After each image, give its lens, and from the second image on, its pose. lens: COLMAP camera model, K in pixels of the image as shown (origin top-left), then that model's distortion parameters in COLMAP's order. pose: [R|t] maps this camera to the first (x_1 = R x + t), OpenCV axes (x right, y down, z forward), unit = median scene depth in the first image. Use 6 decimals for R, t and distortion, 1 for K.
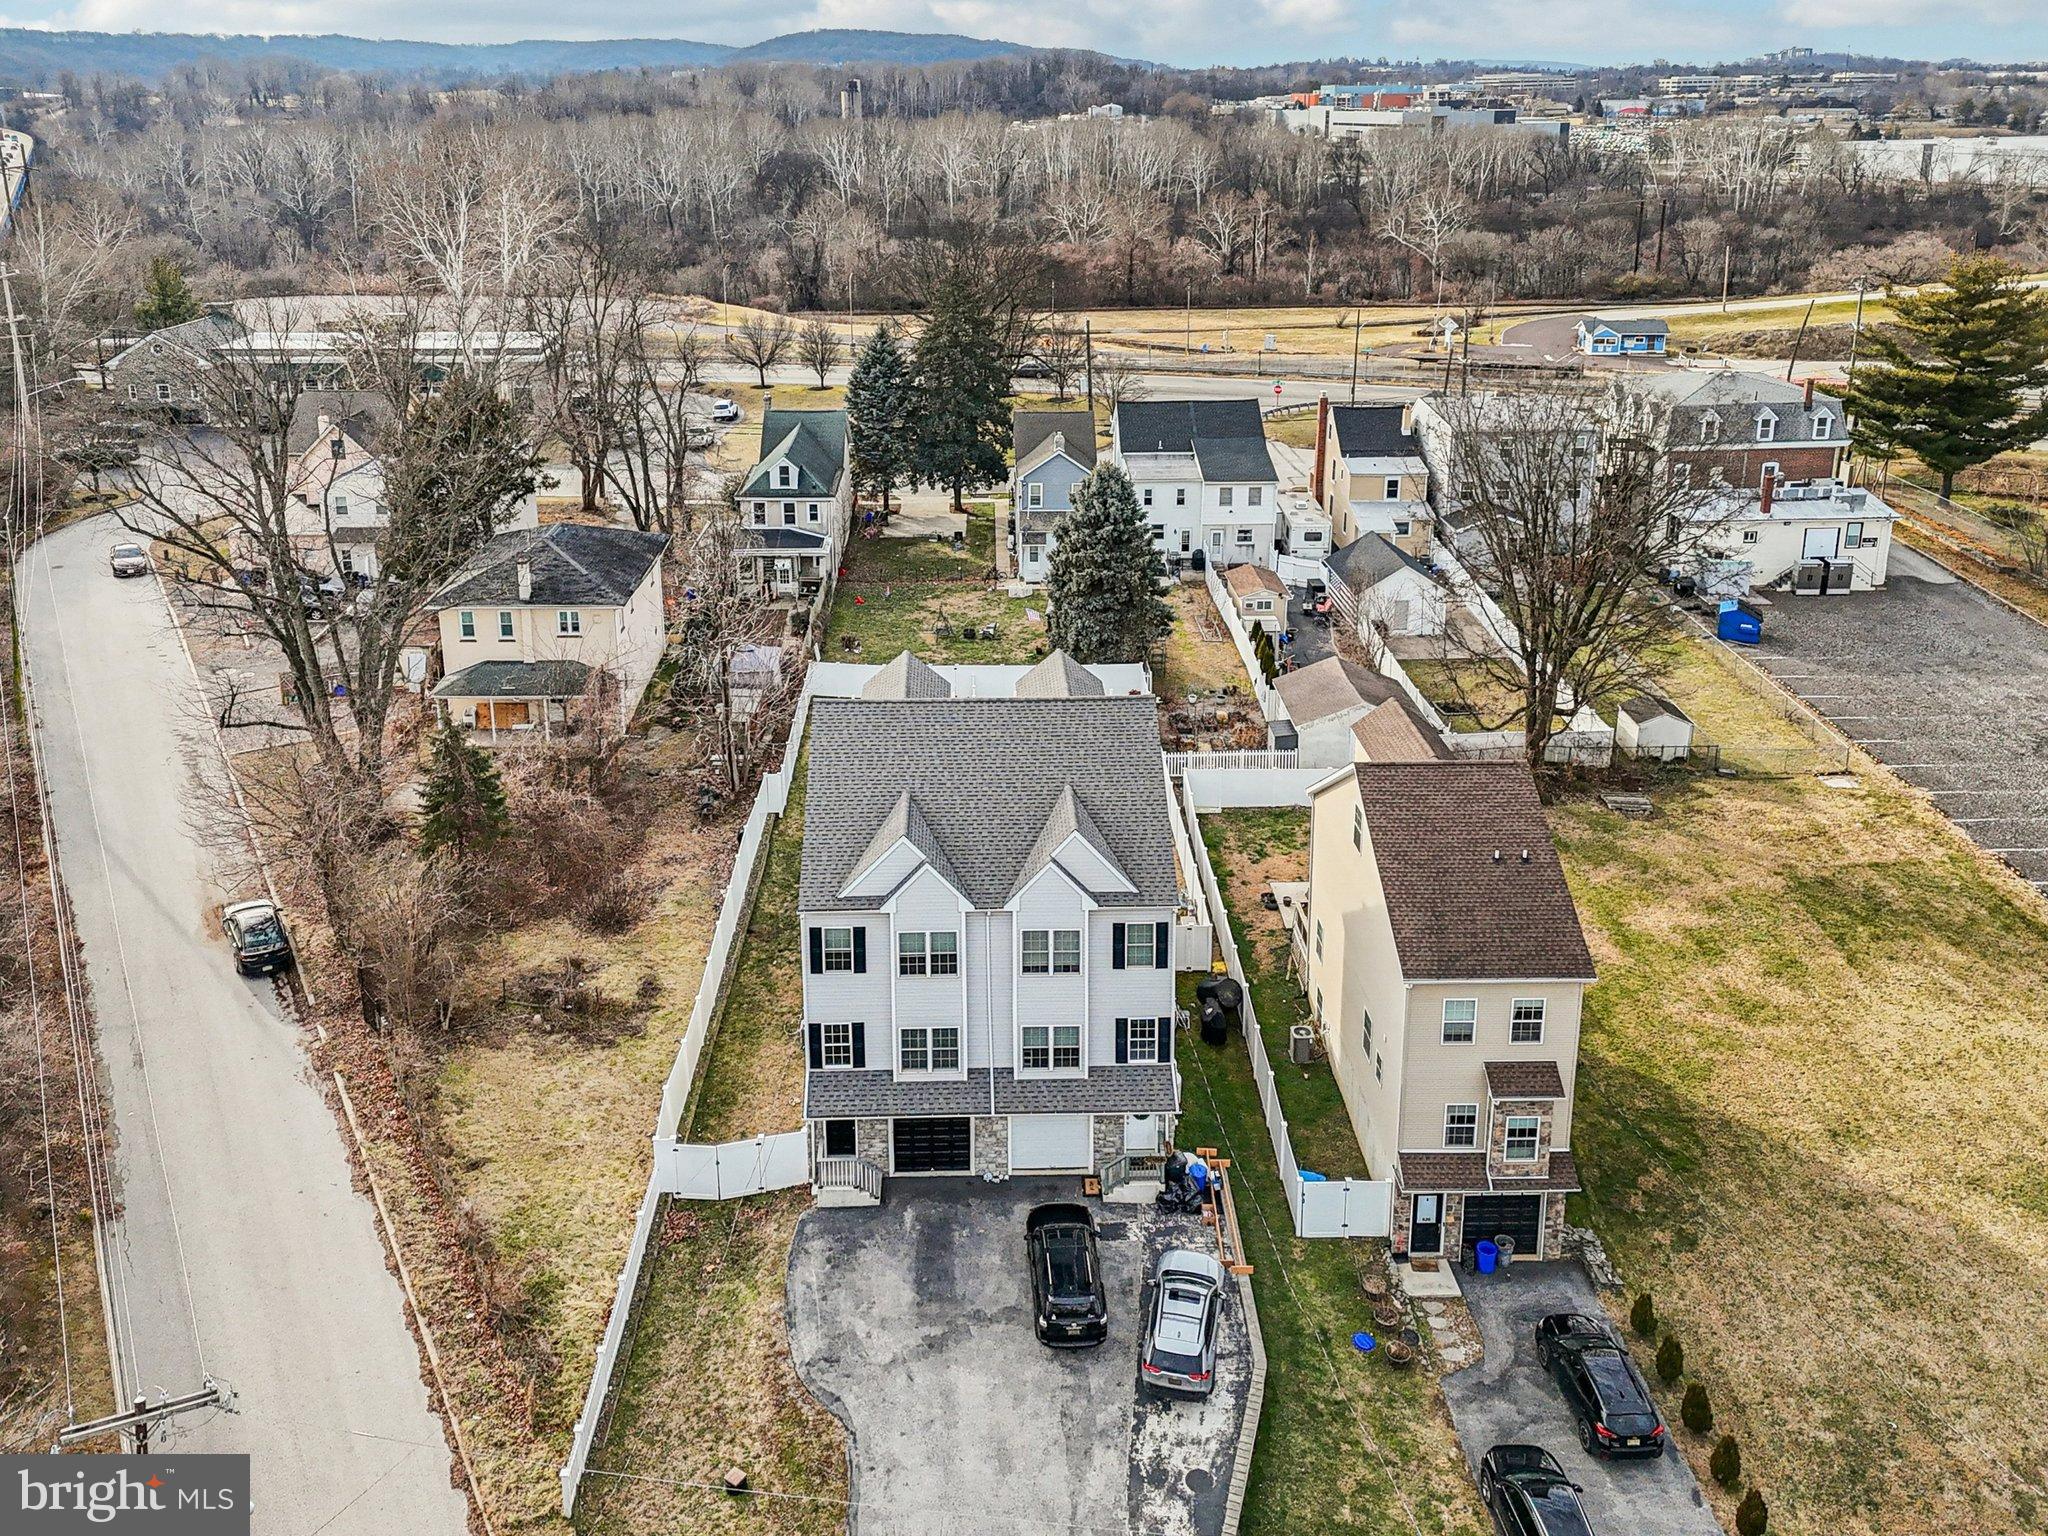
lens RADIAL K [[1571.0, 0, 992.9], [0, 1571.0, 540.6], [0, 0, 1]] dist [0.062049, -0.032970]
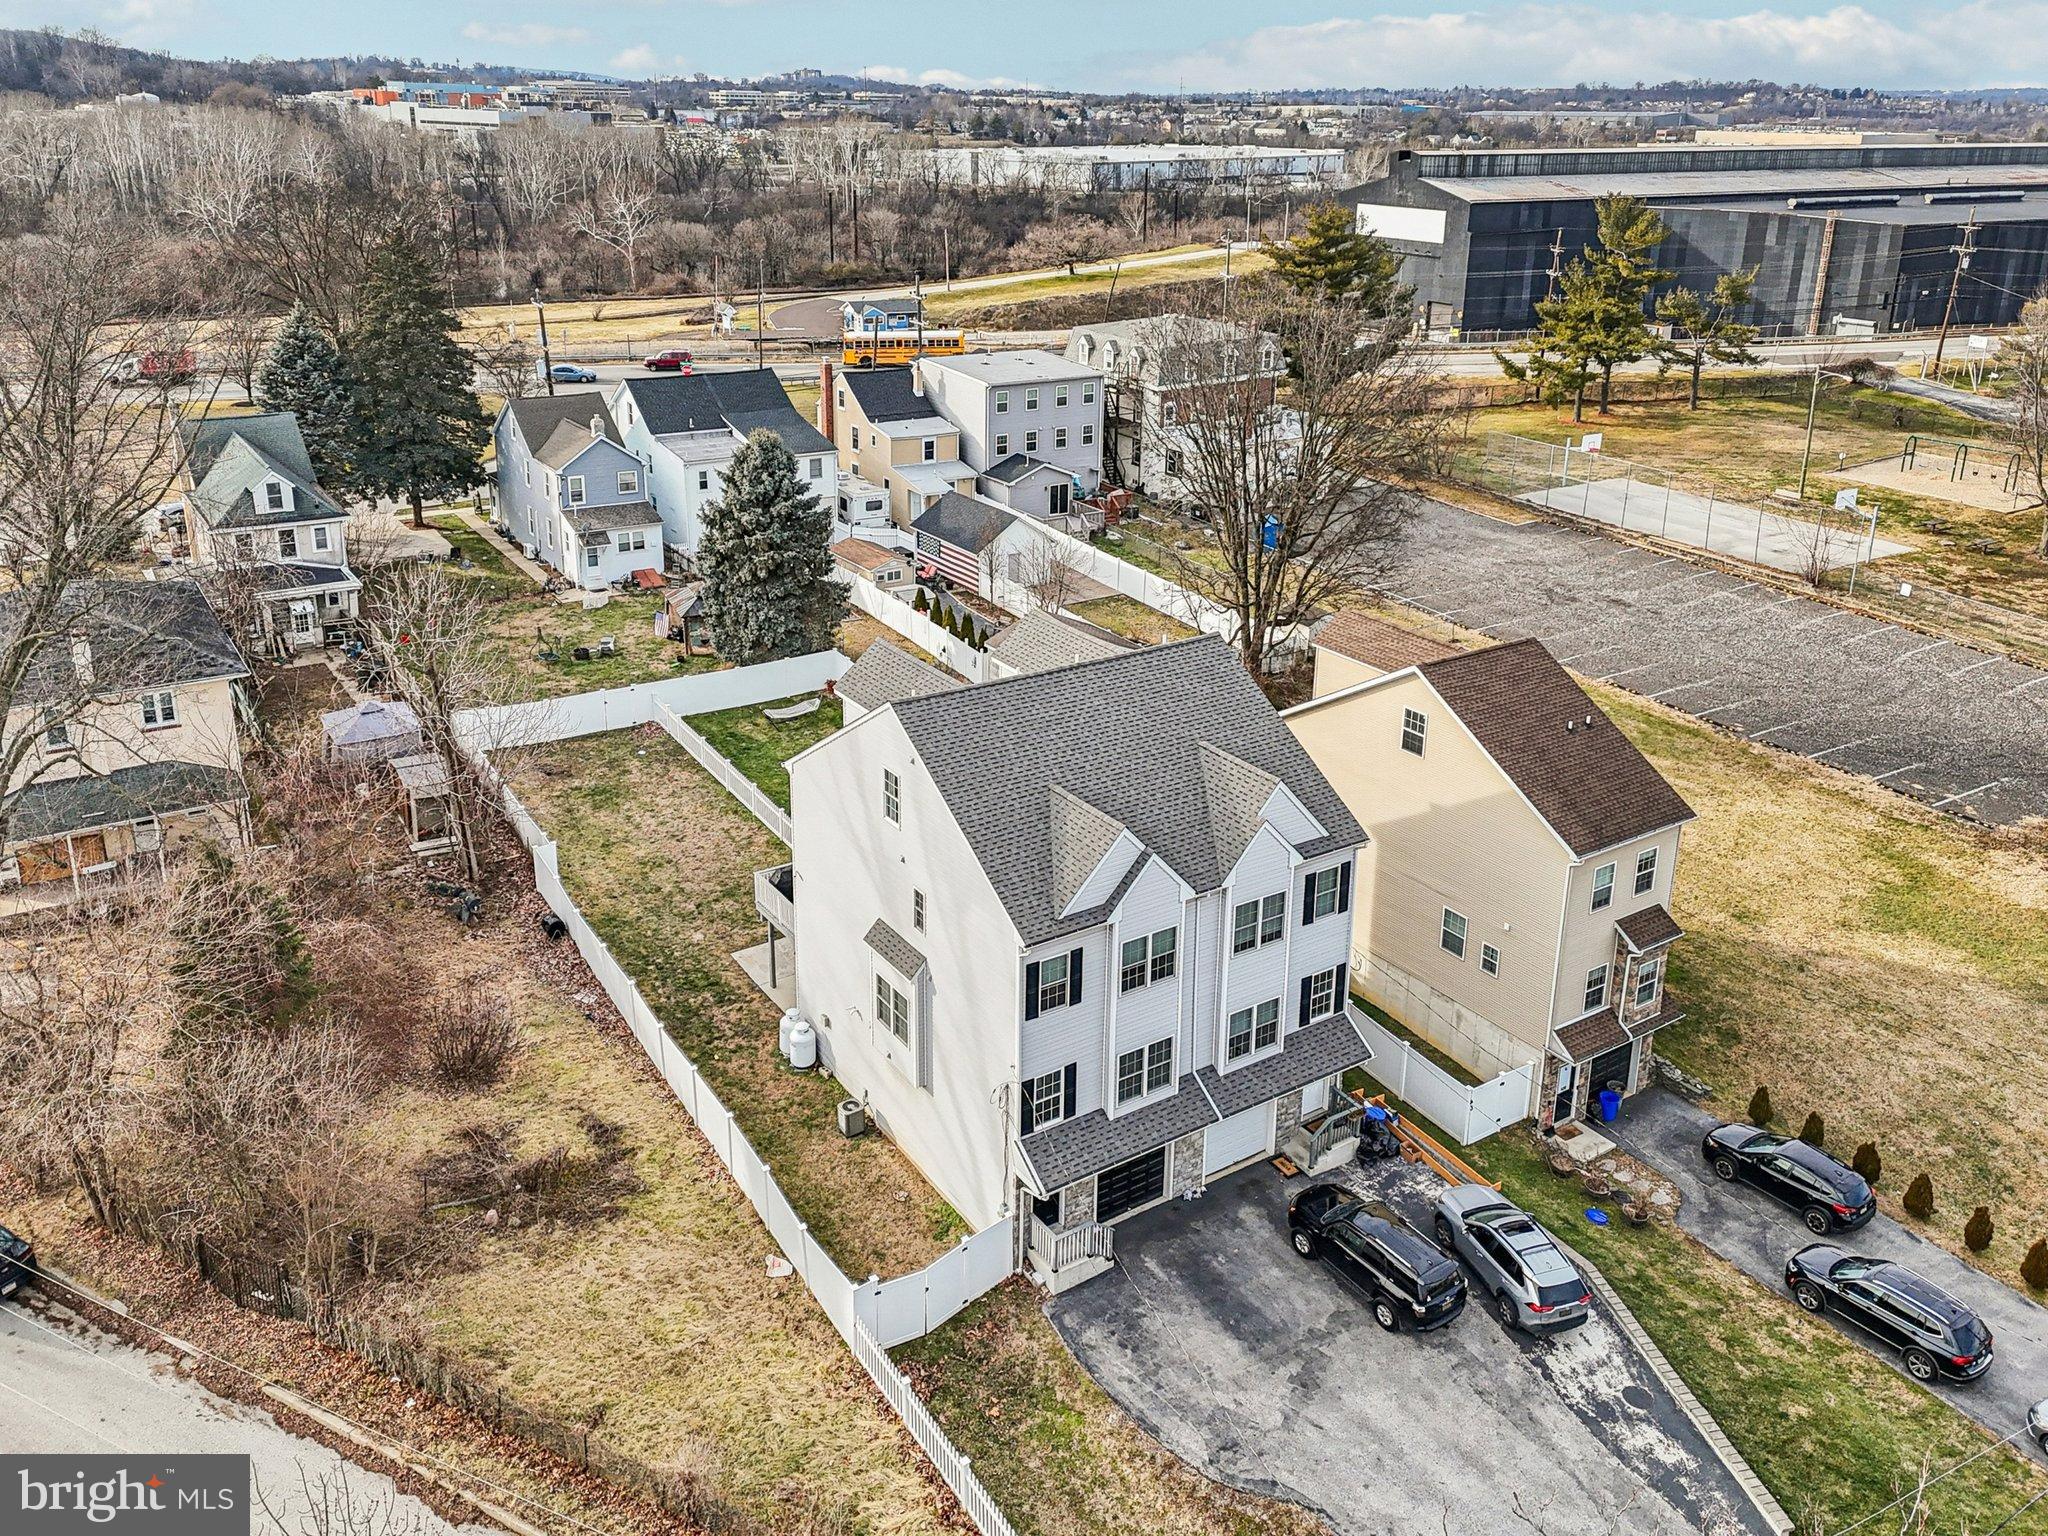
lens RADIAL K [[1576.3, 0, 1023.7], [0, 1576.3, 617.1], [0, 0, 1]] dist [0.045888, -0.005952]
pose [[0.846958, -0.143111, 0.512037, -0.495891], [0.121738, 0.989706, 0.075250, 0.008308], [-0.517535, -0.001399, 0.855661, 0.304644]]
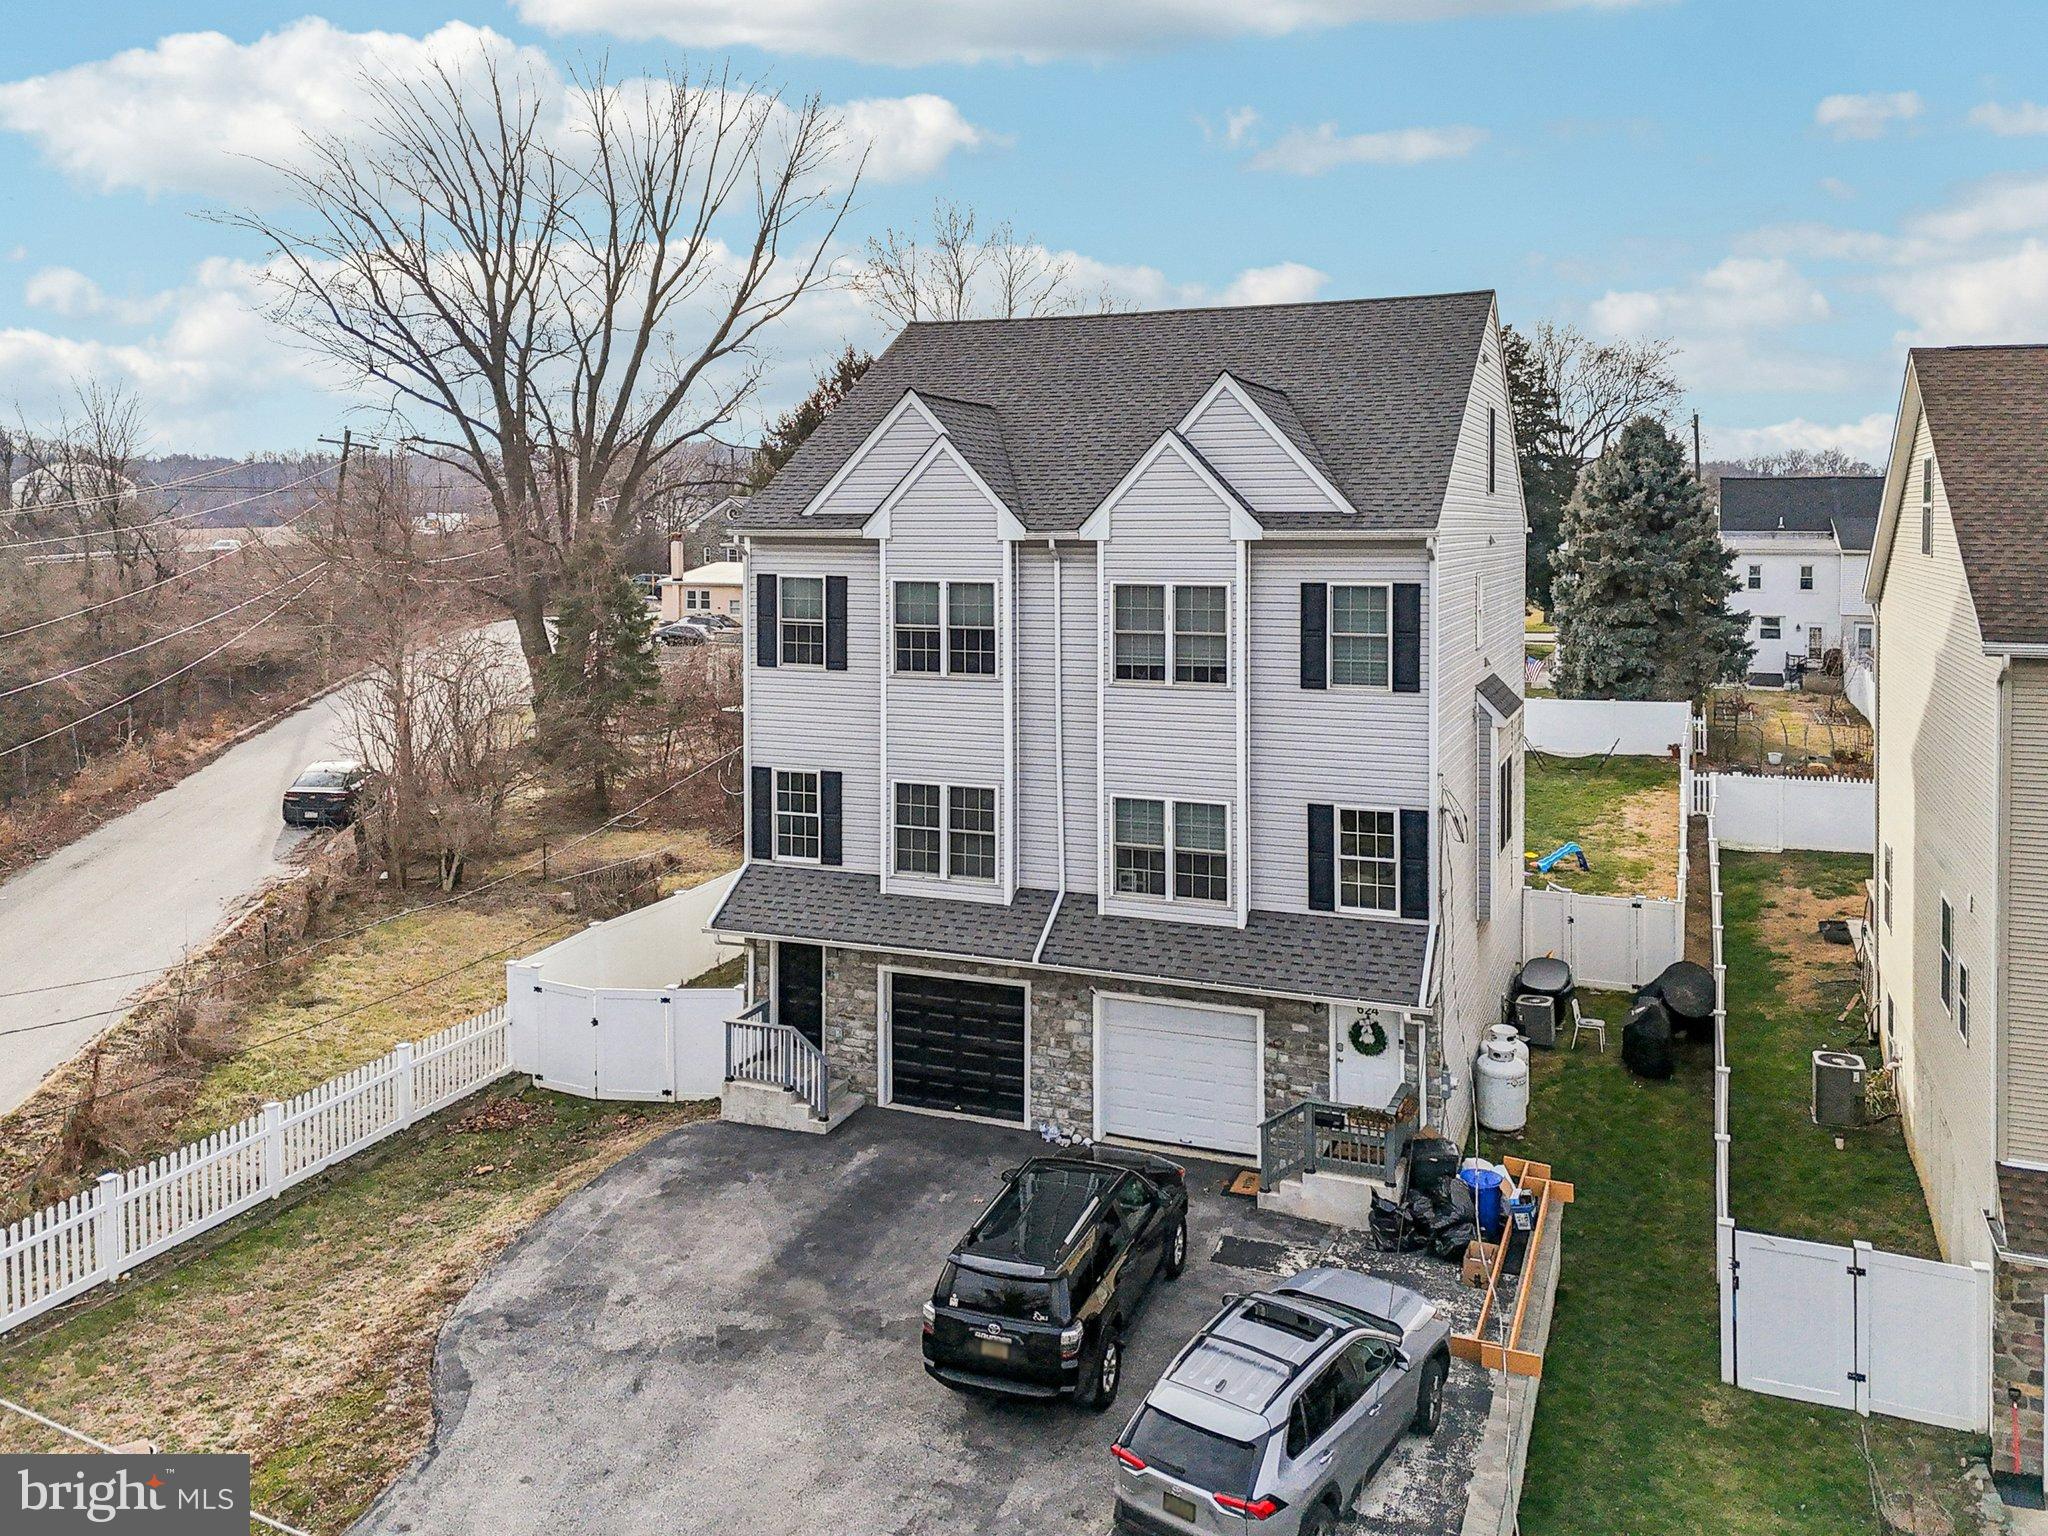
lens RADIAL K [[1583.8, 0, 1051.6], [0, 1583.8, 578.7], [0, 0, 1]] dist [0.053393, -0.003367]
pose [[0.922785, 0.018887, -0.384852, 0.189573], [-0.103853, 0.974027, -0.201212, 0.341528], [0.371056, 0.225644, 0.900779, 0.527346]]
